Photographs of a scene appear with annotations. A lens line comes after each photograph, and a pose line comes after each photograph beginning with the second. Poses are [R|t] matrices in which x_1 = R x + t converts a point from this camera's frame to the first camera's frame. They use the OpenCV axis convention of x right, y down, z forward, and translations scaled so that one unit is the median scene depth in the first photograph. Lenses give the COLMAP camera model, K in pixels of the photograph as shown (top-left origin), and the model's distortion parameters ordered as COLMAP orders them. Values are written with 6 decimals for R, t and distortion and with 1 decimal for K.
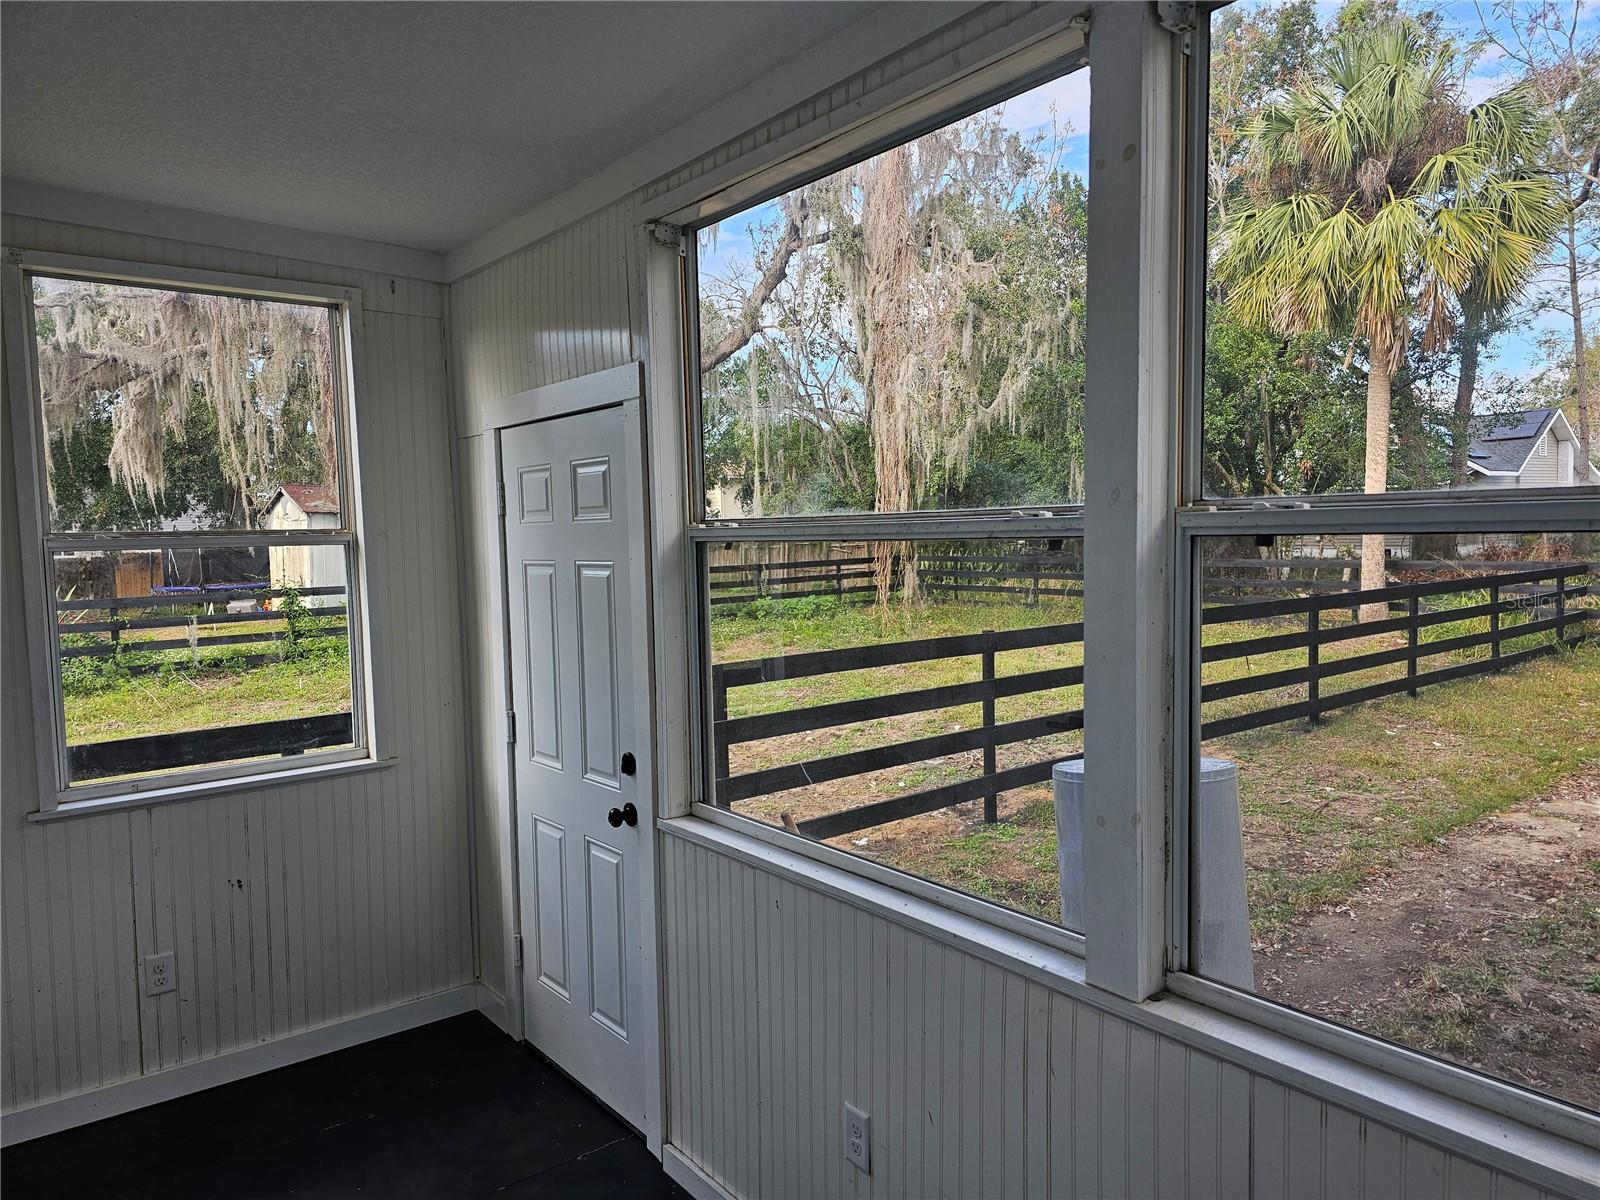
lens RADIAL K [[1081.1, 0, 795.9], [0, 1081.1, 607.6], [0, 0, 1]] dist [0.081699, -0.079639]
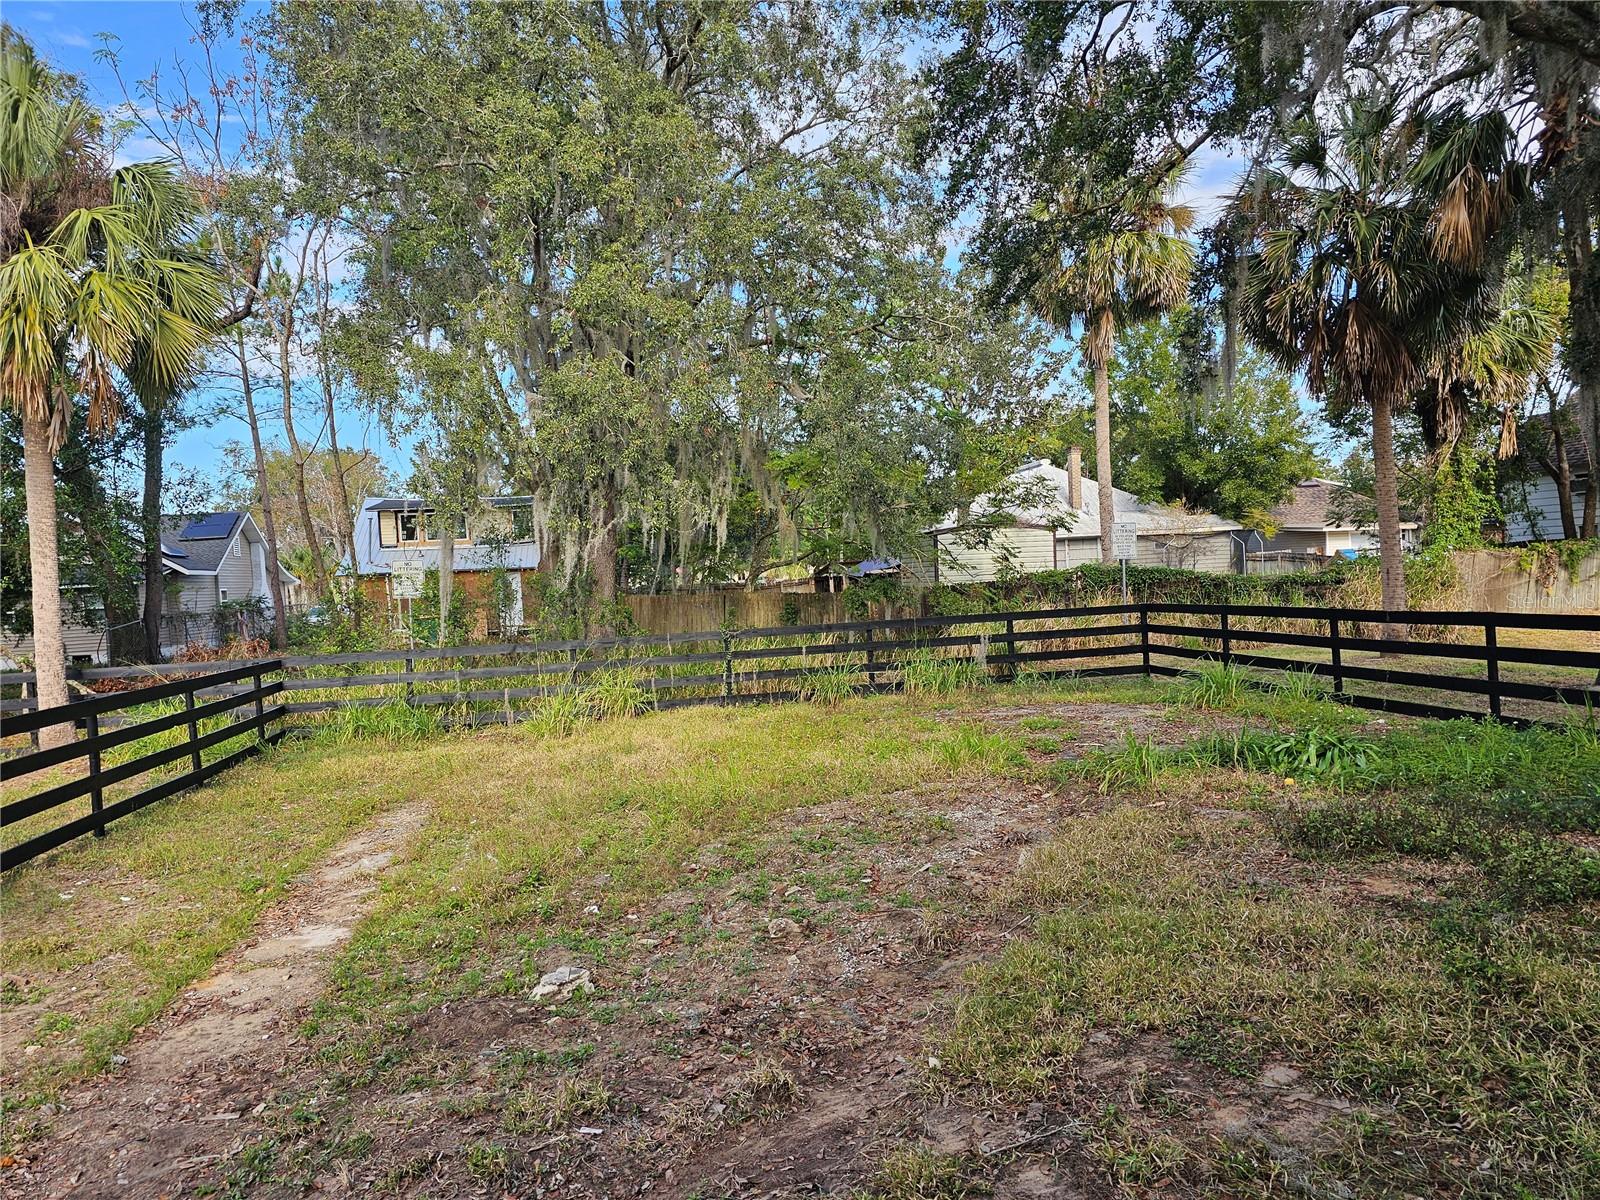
lens RADIAL K [[1081.1, 0, 795.9], [0, 1081.1, 607.6], [0, 0, 1]] dist [0.081699, -0.079639]
pose [[0.491358, -0.026585, 0.870552, 0.087341], [0.106553, 0.993861, -0.029790, -0.007132], [-0.864416, 0.107397, 0.491174, 0.109888]]
